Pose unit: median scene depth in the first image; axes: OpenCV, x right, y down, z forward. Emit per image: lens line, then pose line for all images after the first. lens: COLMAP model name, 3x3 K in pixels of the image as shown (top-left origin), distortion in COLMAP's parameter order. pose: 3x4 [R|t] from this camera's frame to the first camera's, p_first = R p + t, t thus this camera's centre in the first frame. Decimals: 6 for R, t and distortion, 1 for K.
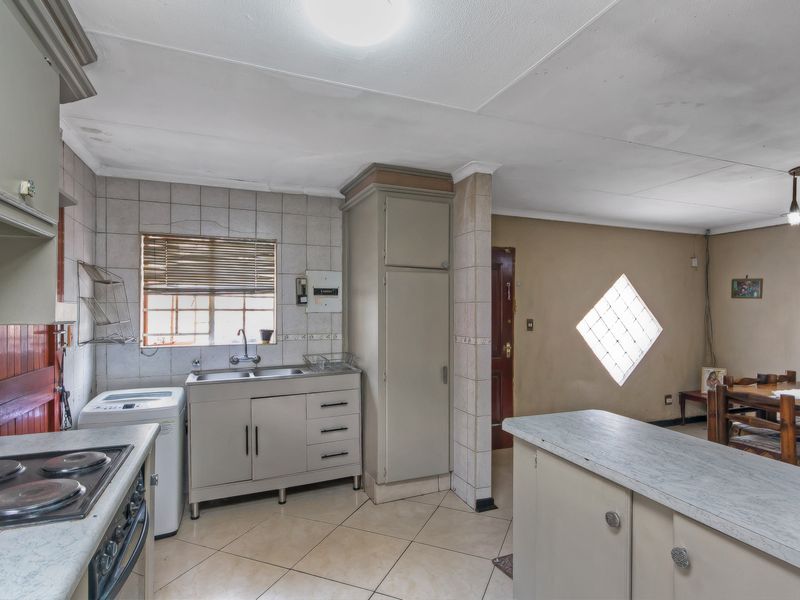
lens RADIAL K [[432.4, 0, 388.4], [0, 432.4, 302.5], [0, 0, 1]] dist [-0.005462, -0.000639]
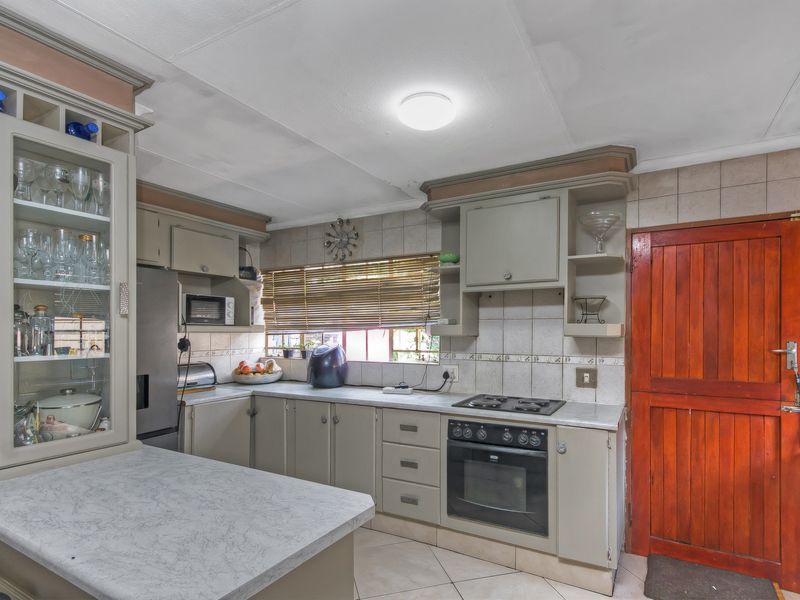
lens RADIAL K [[446.8, 0, 400.0], [0, 446.8, 333.7], [0, 0, 1]] dist [0.005510, 0.001102]
pose [[-0.777158, -0.005780, -0.629279, 0.400144], [-0.001443, 0.999972, -0.007402, 0.022089], [0.629304, -0.004844, -0.777144, 0.955017]]
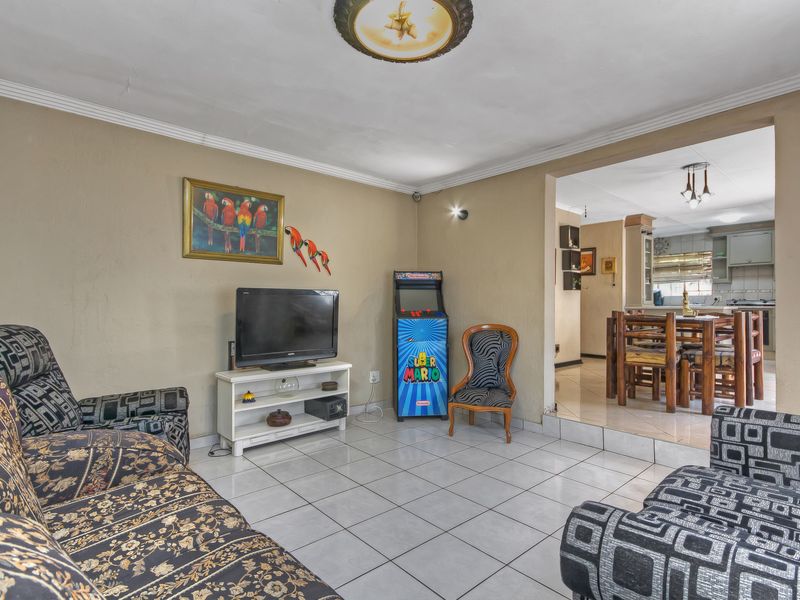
lens RADIAL K [[428.4, 0, 402.3], [0, 428.4, 311.0], [0, 0, 1]] dist [0.003667, 0.000556]
pose [[-0.935333, -0.010144, -0.353623, 2.441081], [-0.010475, 0.999945, -0.000977, 0.215545], [0.353613, 0.002790, -0.935388, 2.012184]]
